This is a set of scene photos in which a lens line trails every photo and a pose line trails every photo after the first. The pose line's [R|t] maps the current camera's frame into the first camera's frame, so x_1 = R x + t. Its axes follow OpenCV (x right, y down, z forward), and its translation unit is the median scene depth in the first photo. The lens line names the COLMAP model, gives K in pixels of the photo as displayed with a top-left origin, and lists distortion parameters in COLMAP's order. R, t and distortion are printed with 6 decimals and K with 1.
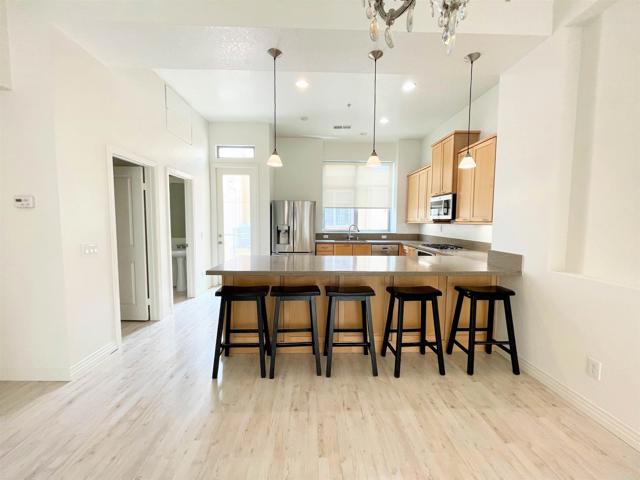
lens RADIAL K [[259.6, 0, 317.6], [0, 259.6, 238.8], [0, 0, 1]] dist [-0.002949, -0.000140]
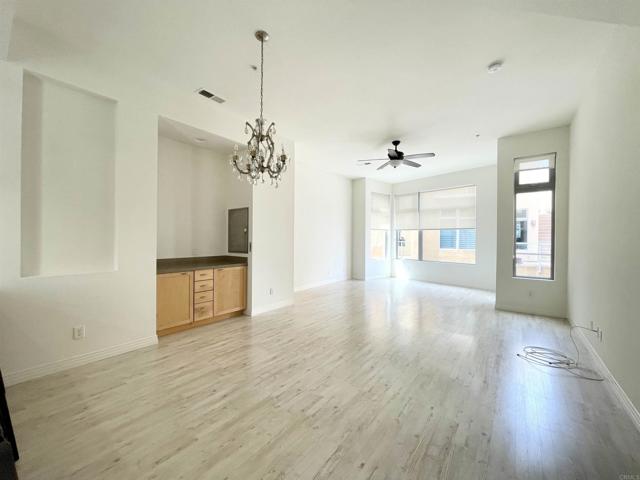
lens RADIAL K [[259.6, 0, 317.6], [0, 259.6, 238.8], [0, 0, 1]] dist [-0.002949, -0.000140]
pose [[-0.772822, -0.003820, 0.634611, -0.491555], [0.038886, 0.997818, 0.053361, -0.031427], [-0.633430, 0.065916, -0.770987, 0.659897]]
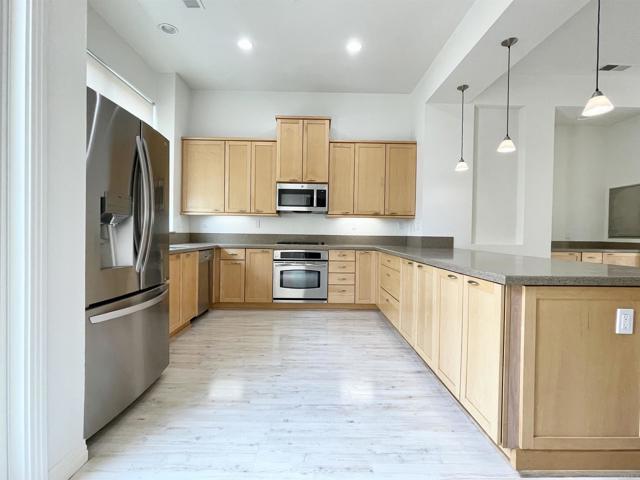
lens RADIAL K [[305.3, 0, 318.2], [0, 305.3, 242.9], [0, 0, 1]] dist [-0.000928, 0.000083]
pose [[0.012451, -0.038389, 0.999185, -0.698631], [0.055501, 0.997749, 0.037642, -0.008565], [-0.998381, 0.054987, 0.014553, 1.256289]]
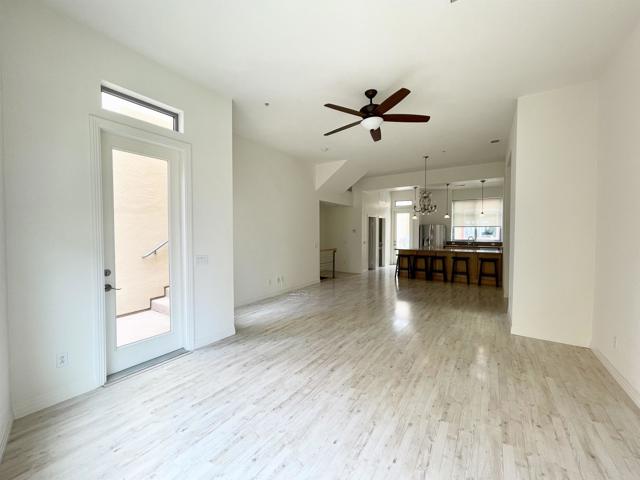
lens RADIAL K [[254.7, 0, 320.0], [0, 254.7, 240.0], [0, 0, 1]] dist [-0.000595, -0.000023]
pose [[0.824068, 0.009011, -0.566419, 0.493946], [-0.031958, 0.999021, -0.030602, 0.095533], [0.565589, 0.043320, 0.823549, -1.743317]]
